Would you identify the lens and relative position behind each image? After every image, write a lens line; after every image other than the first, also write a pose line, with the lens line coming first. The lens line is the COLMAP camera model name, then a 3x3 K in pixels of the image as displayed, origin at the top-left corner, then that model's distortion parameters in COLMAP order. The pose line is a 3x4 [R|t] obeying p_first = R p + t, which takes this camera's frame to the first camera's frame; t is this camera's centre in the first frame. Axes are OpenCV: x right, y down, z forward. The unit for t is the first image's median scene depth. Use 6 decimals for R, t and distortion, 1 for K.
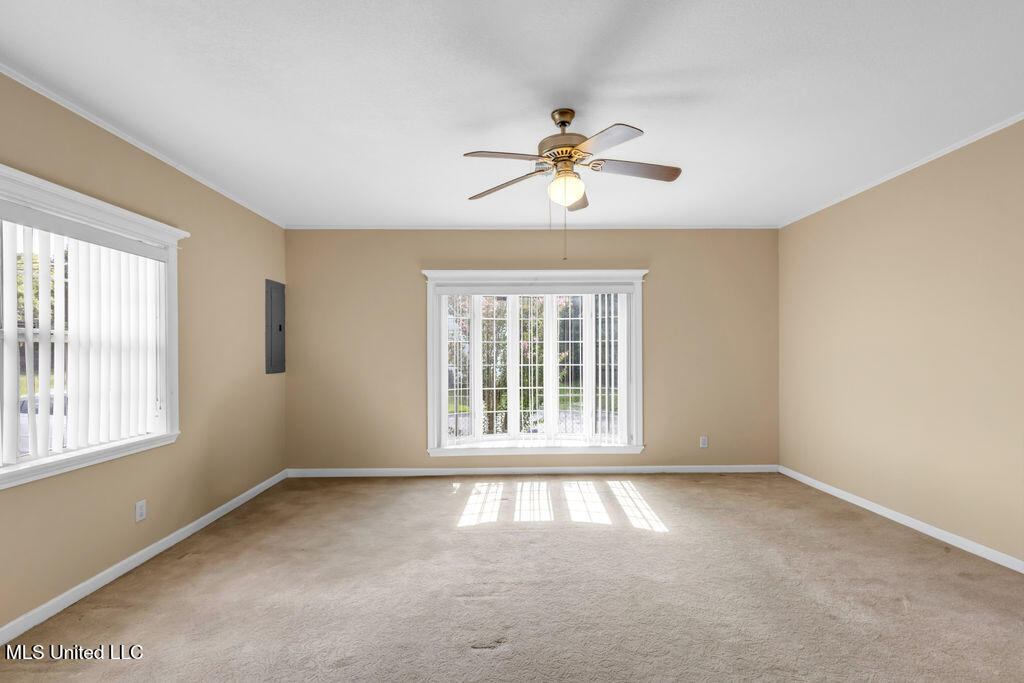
lens RADIAL K [[472.3, 0, 518.2], [0, 472.3, 342.4], [0, 0, 1]] dist [0.003605, 0.000499]
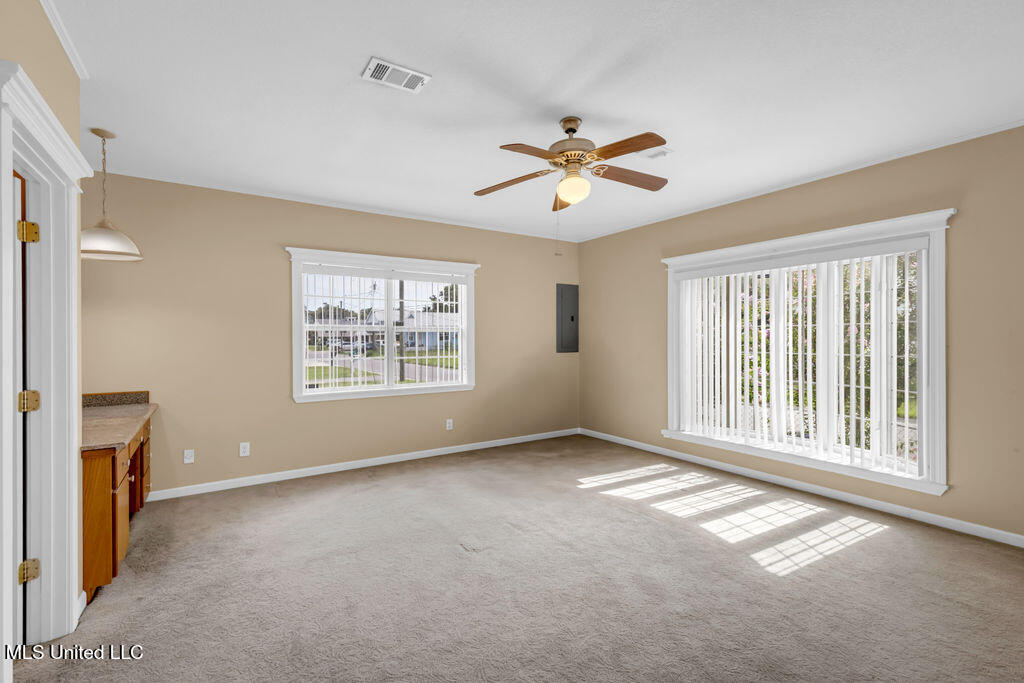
lens RADIAL K [[470.9, 0, 513.0], [0, 470.9, 318.8], [0, 0, 1]] dist [0.002613, 0.000334]
pose [[0.514183, -0.030528, -0.857137, 0.597203], [0.016433, 0.999534, -0.025742, 0.001519], [0.857523, -0.000849, 0.514445, 0.196122]]
